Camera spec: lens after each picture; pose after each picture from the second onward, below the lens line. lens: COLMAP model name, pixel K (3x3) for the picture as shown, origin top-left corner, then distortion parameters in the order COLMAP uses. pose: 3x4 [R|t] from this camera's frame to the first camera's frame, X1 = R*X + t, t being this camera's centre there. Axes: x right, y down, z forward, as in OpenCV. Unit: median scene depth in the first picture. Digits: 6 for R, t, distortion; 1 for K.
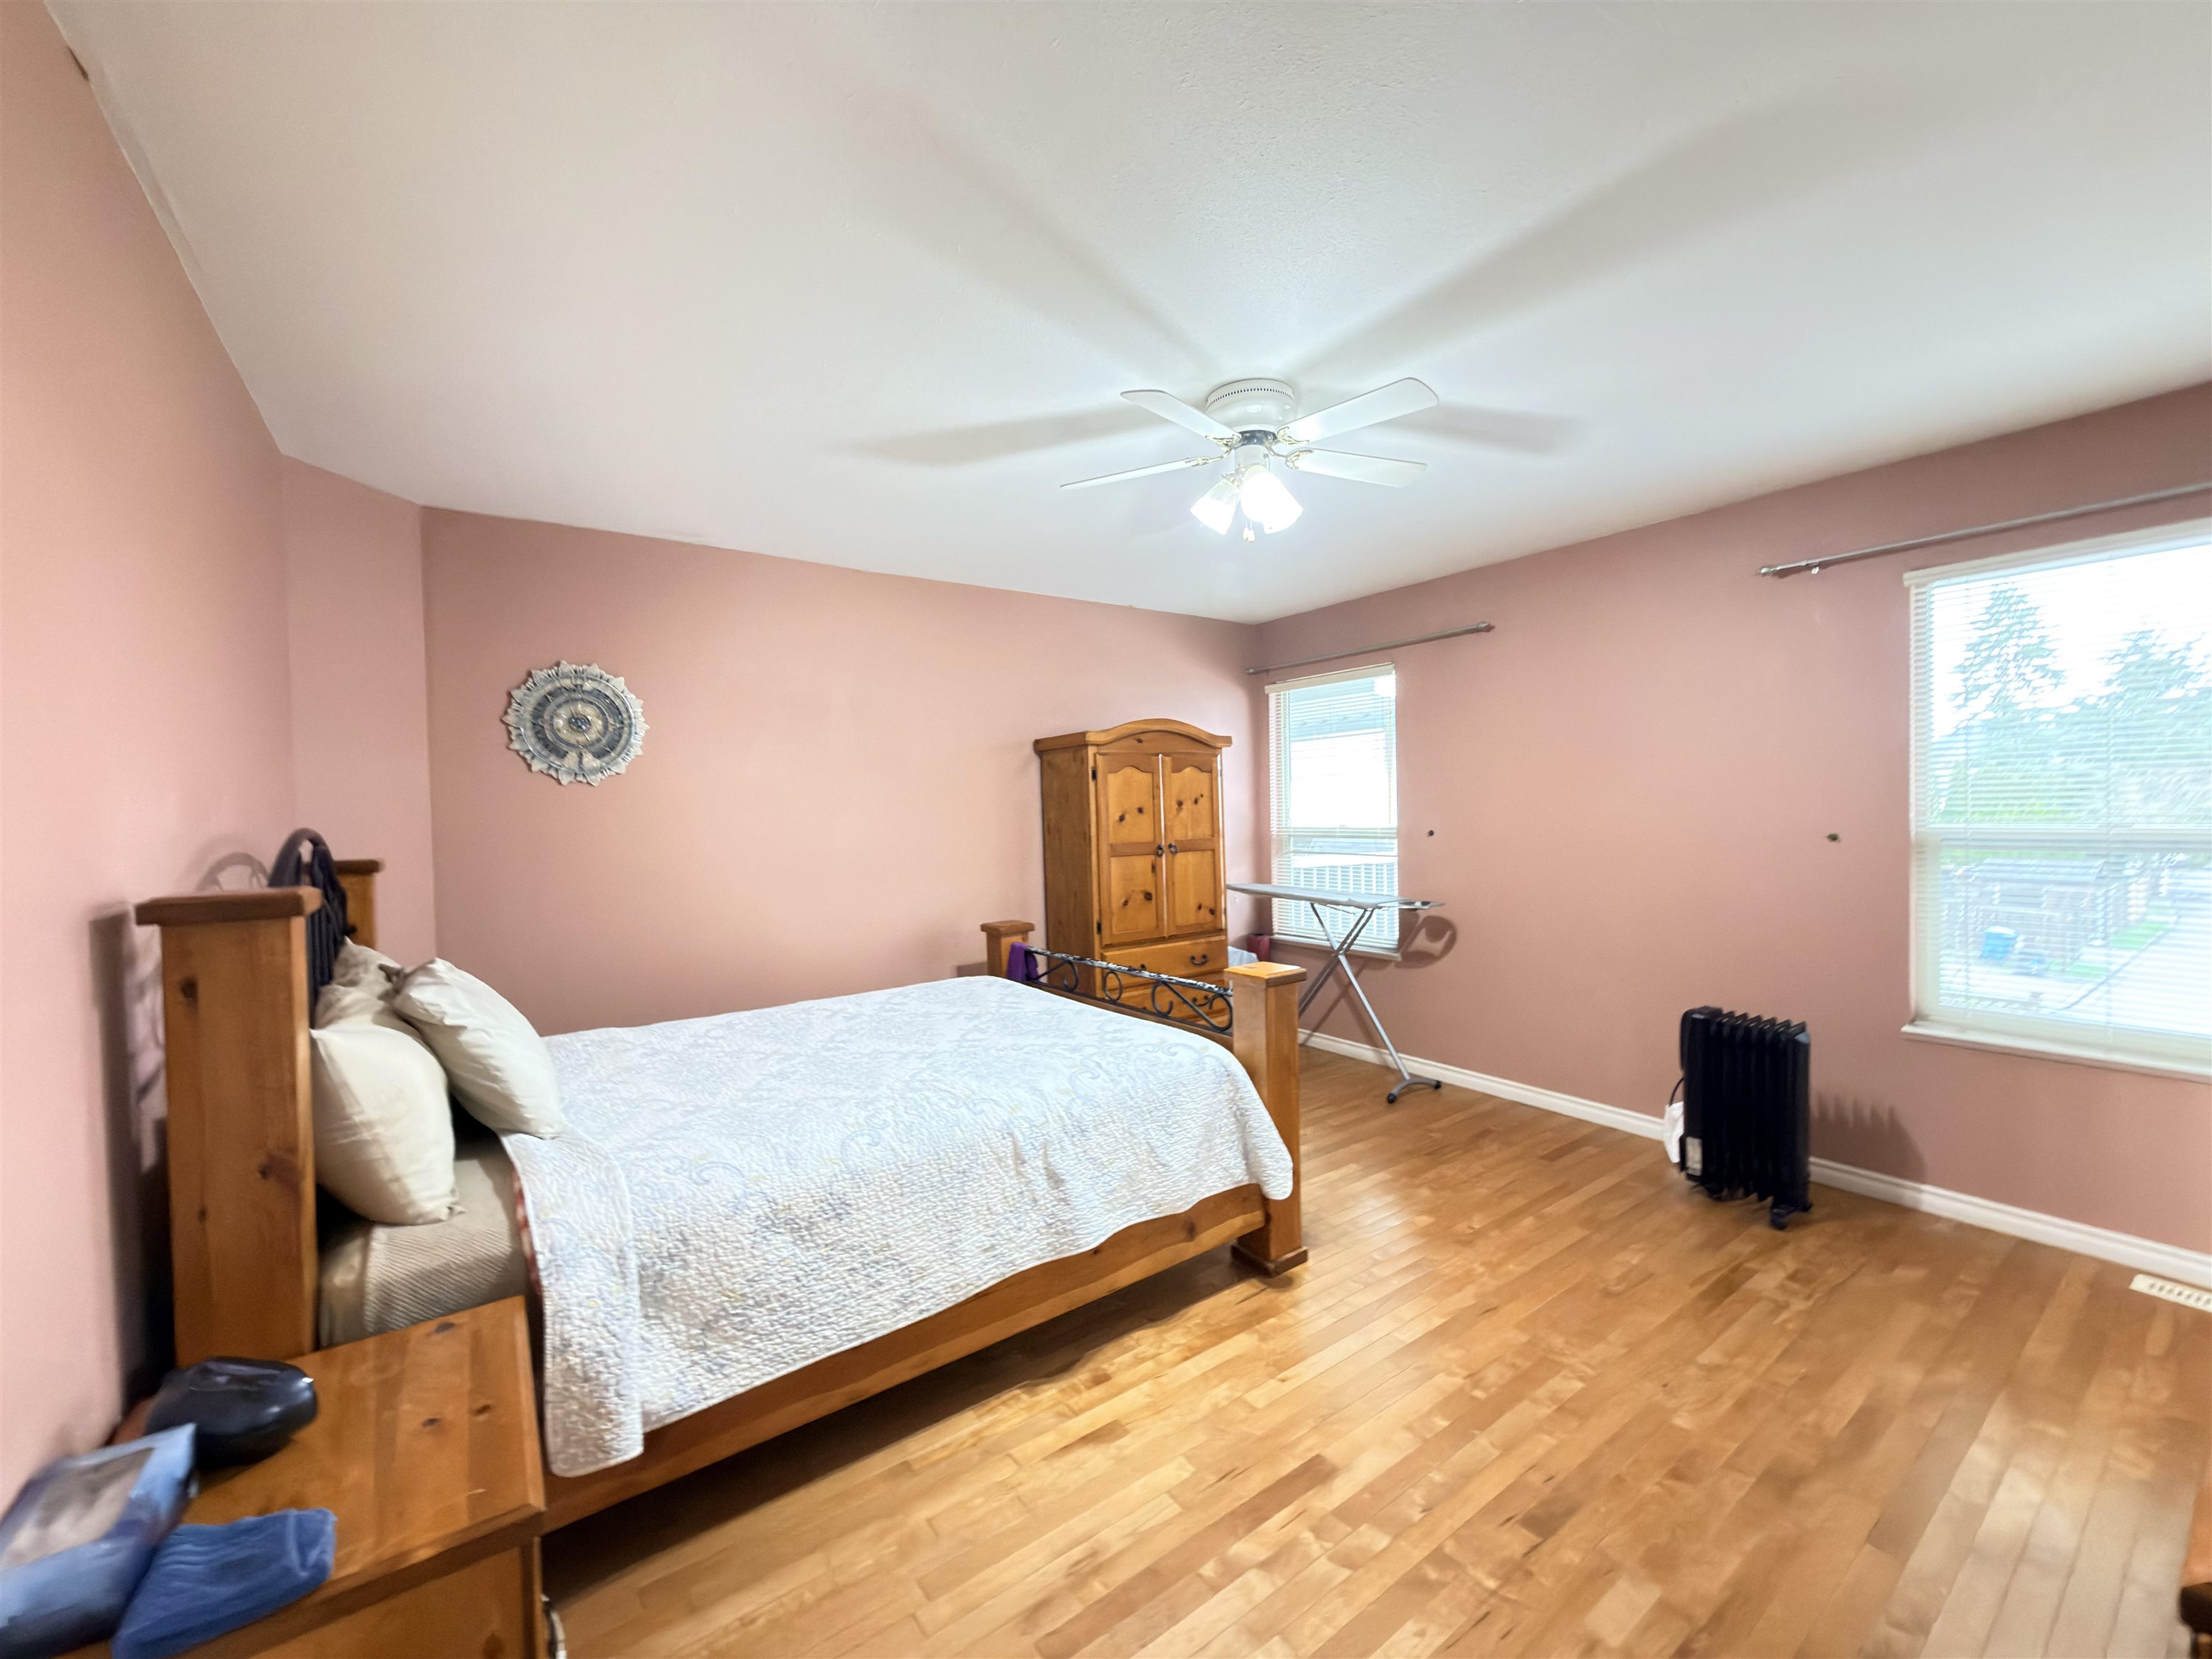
lens RADIAL K [[884.9, 0, 1107.4], [0, 884.9, 835.3], [0, 0, 1]] dist [0.008543, 0.000067]
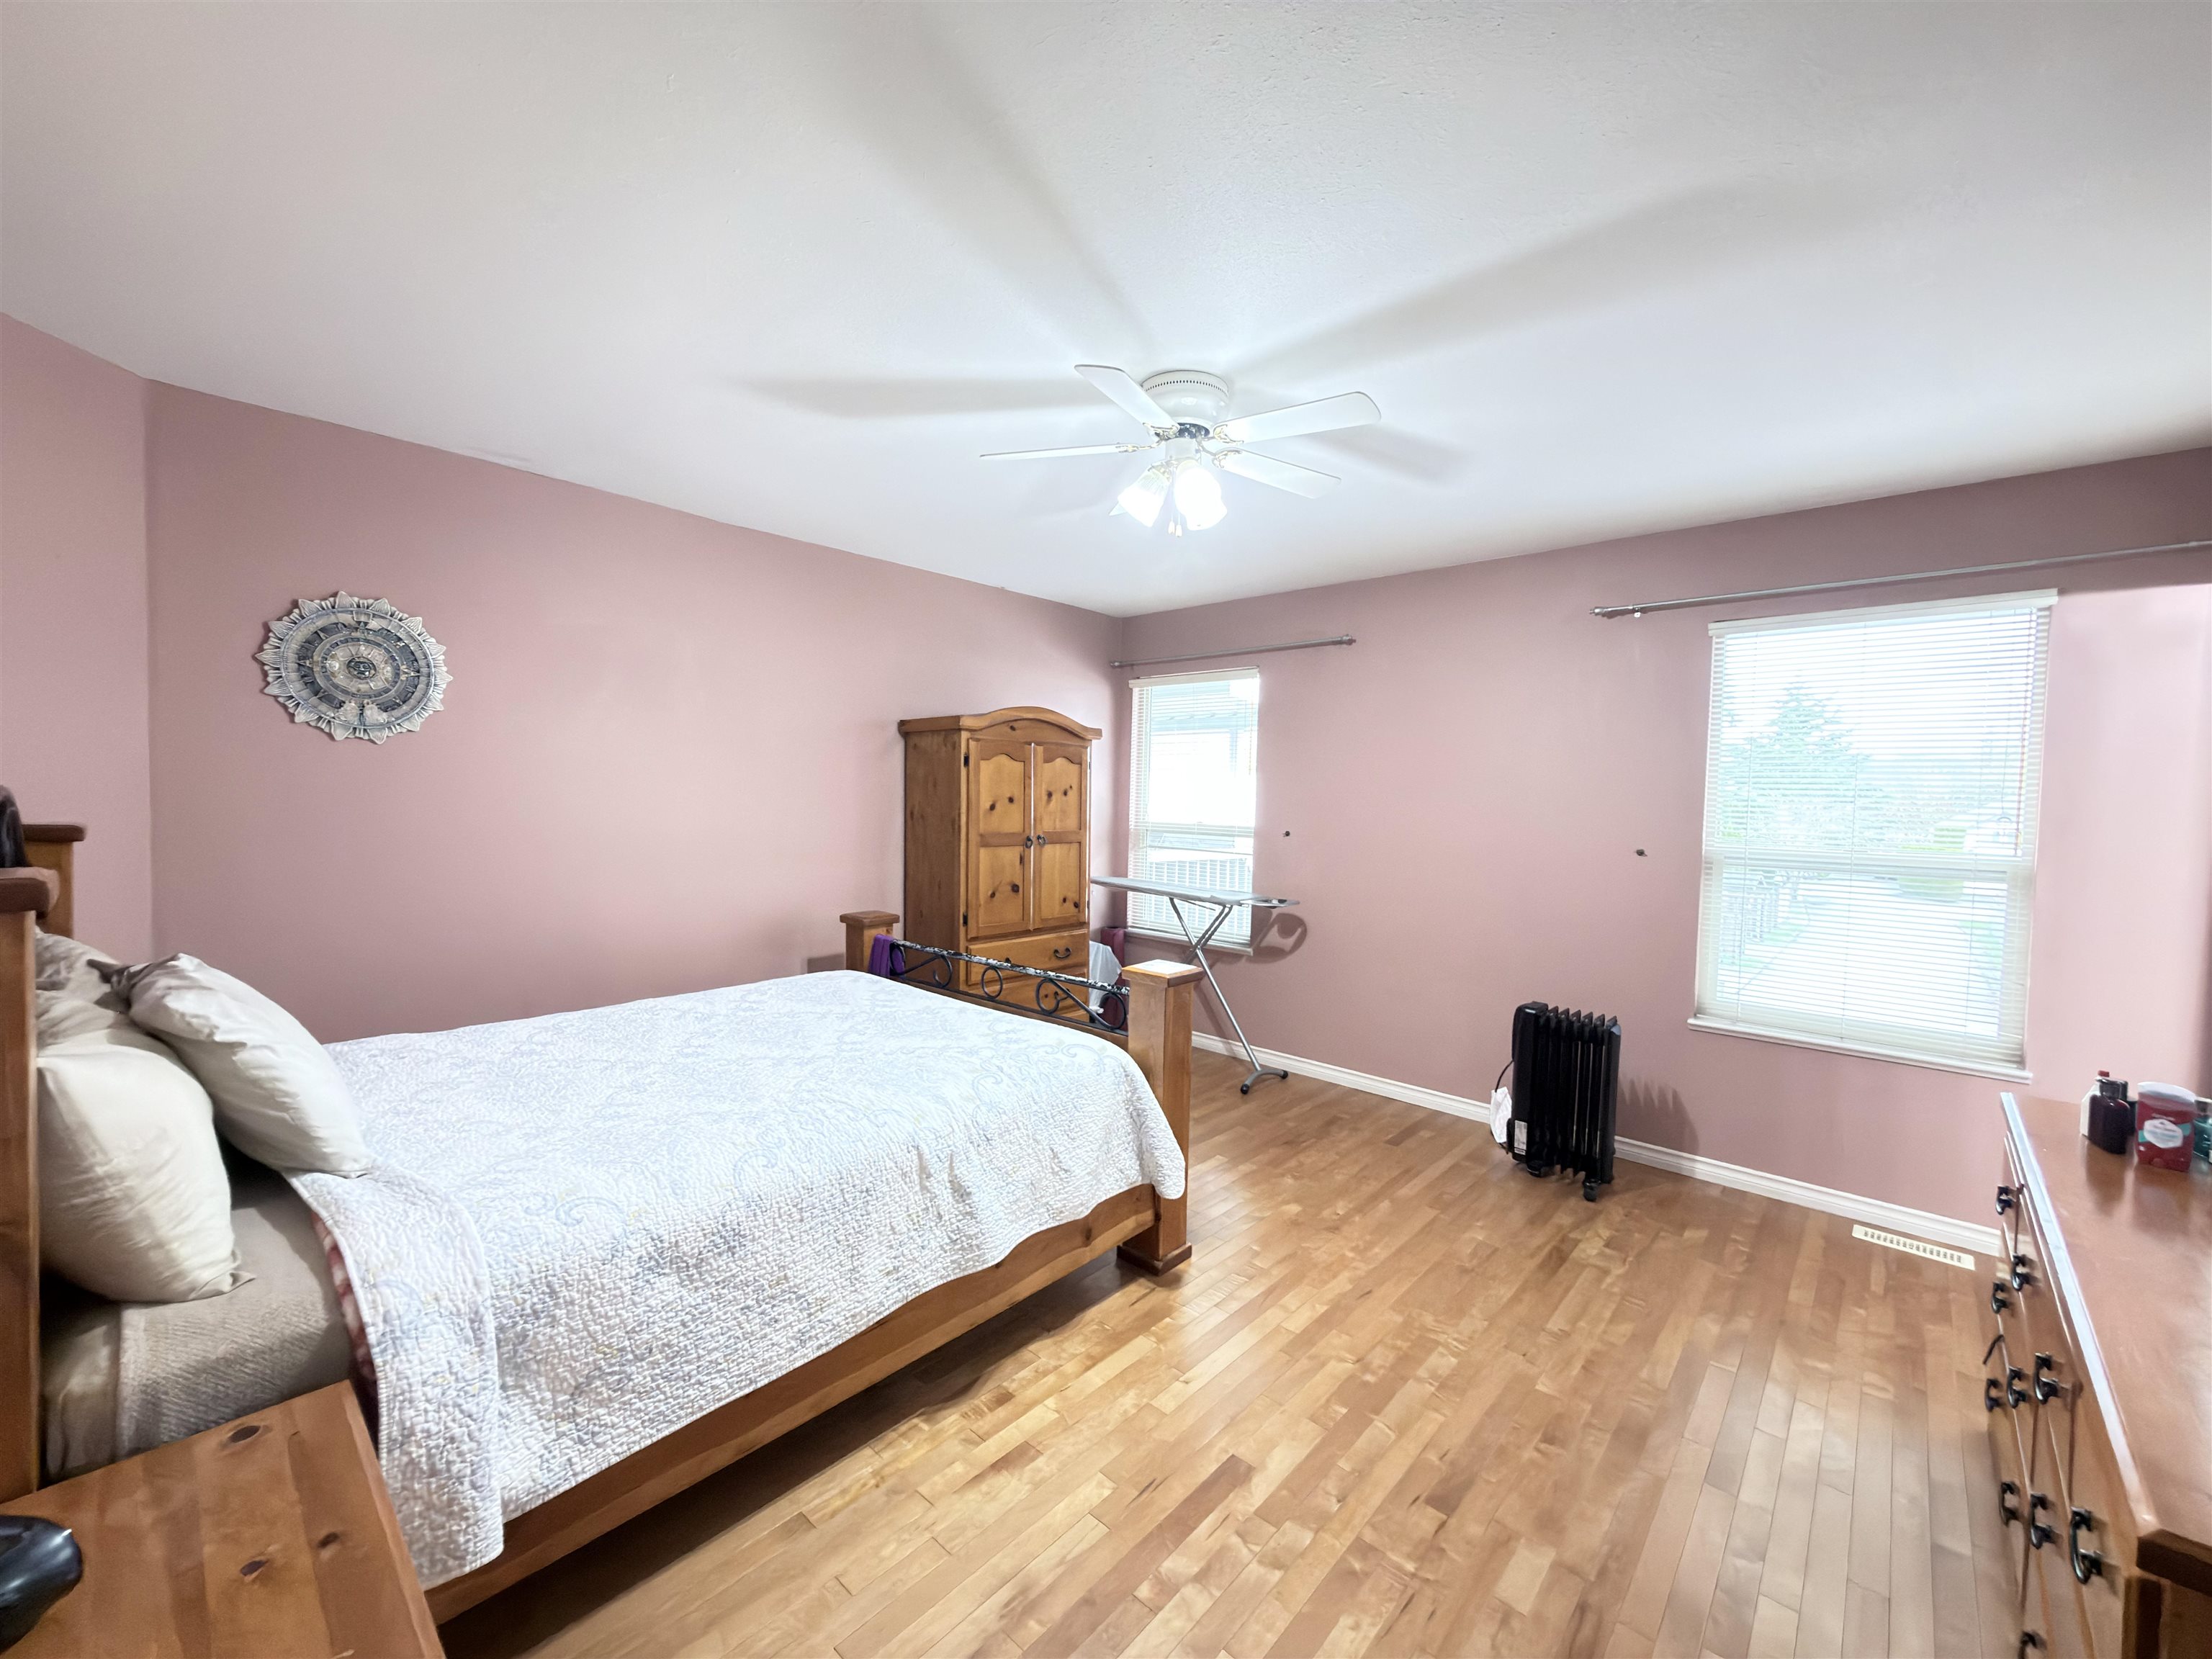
lens RADIAL K [[885.0, 0, 1105.3], [0, 885.0, 835.3], [0, 0, 1]] dist [0.008596, -0.000355]
pose [[0.977766, 0.035409, 0.206689, -0.092354], [-0.038621, 0.999187, 0.011528, -0.006964], [-0.206112, -0.019255, 0.978339, 0.040707]]
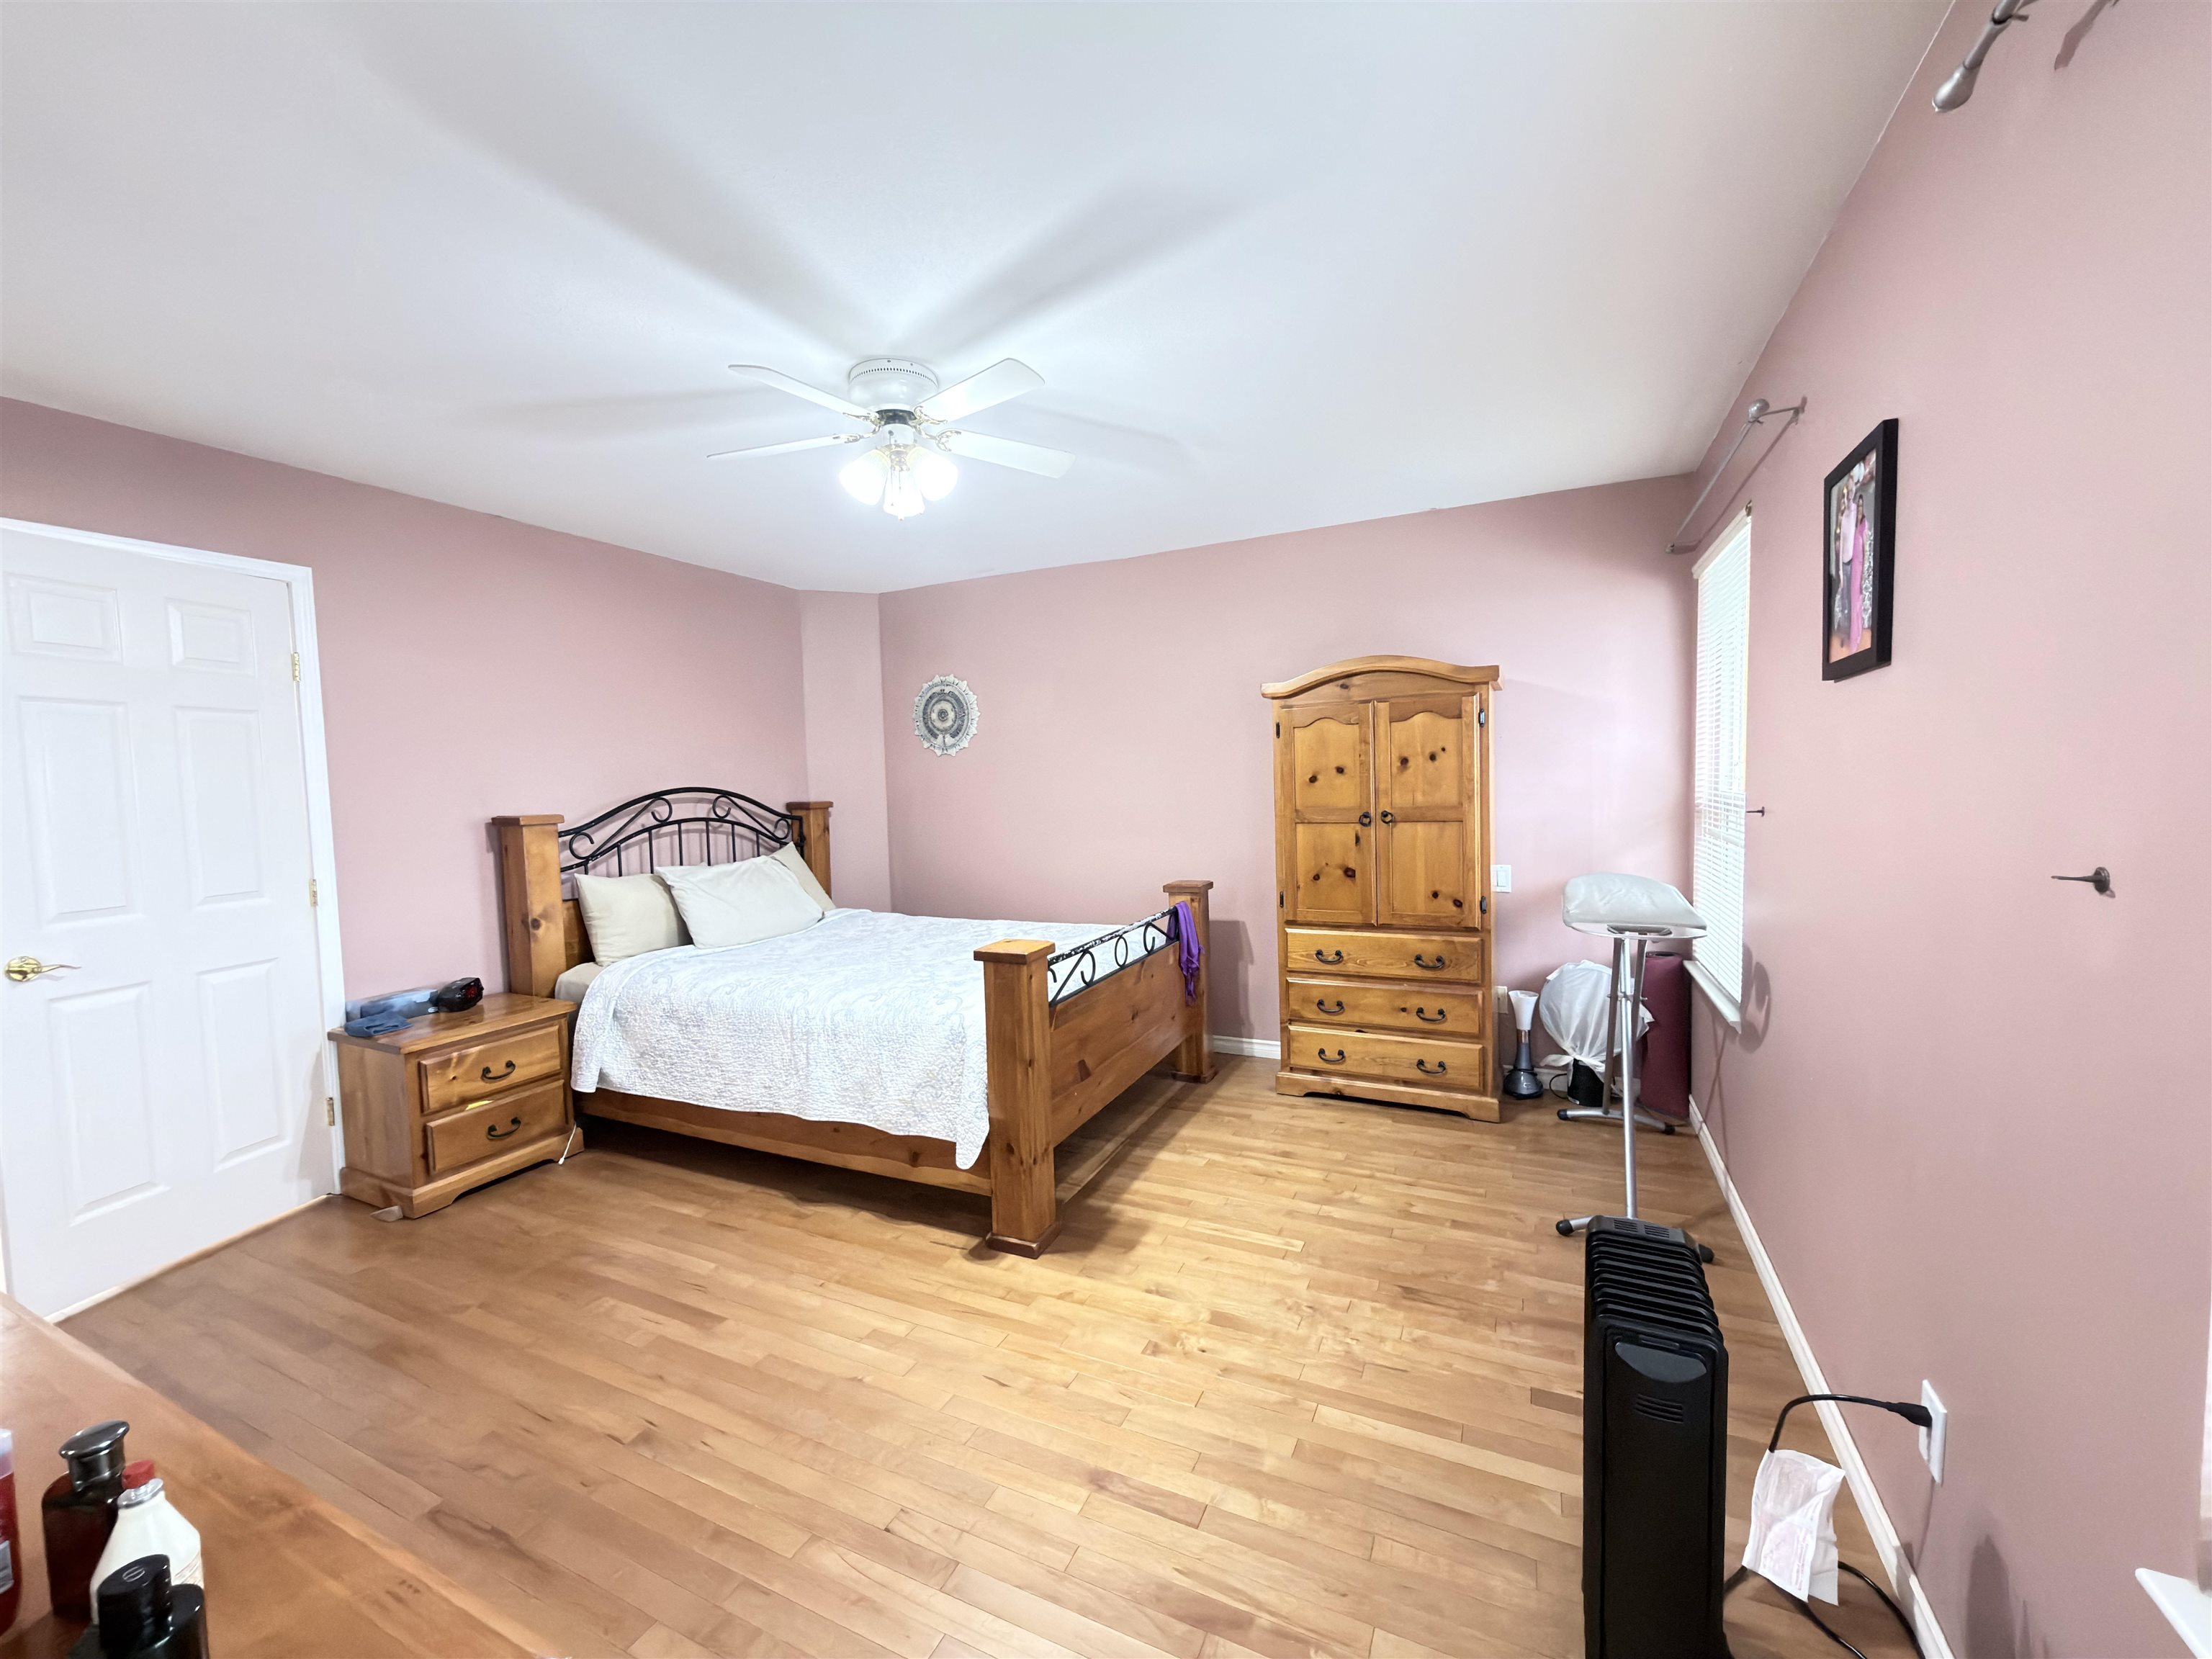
lens RADIAL K [[882.0, 0, 1105.1], [0, 882.0, 830.5], [0, 0, 1]] dist [0.000316, 0.000015]
pose [[0.477921, 0.061477, -0.876249, 1.014871], [-0.009672, 0.997856, 0.064733, -0.035065], [0.878350, -0.022462, 0.477491, 0.606002]]
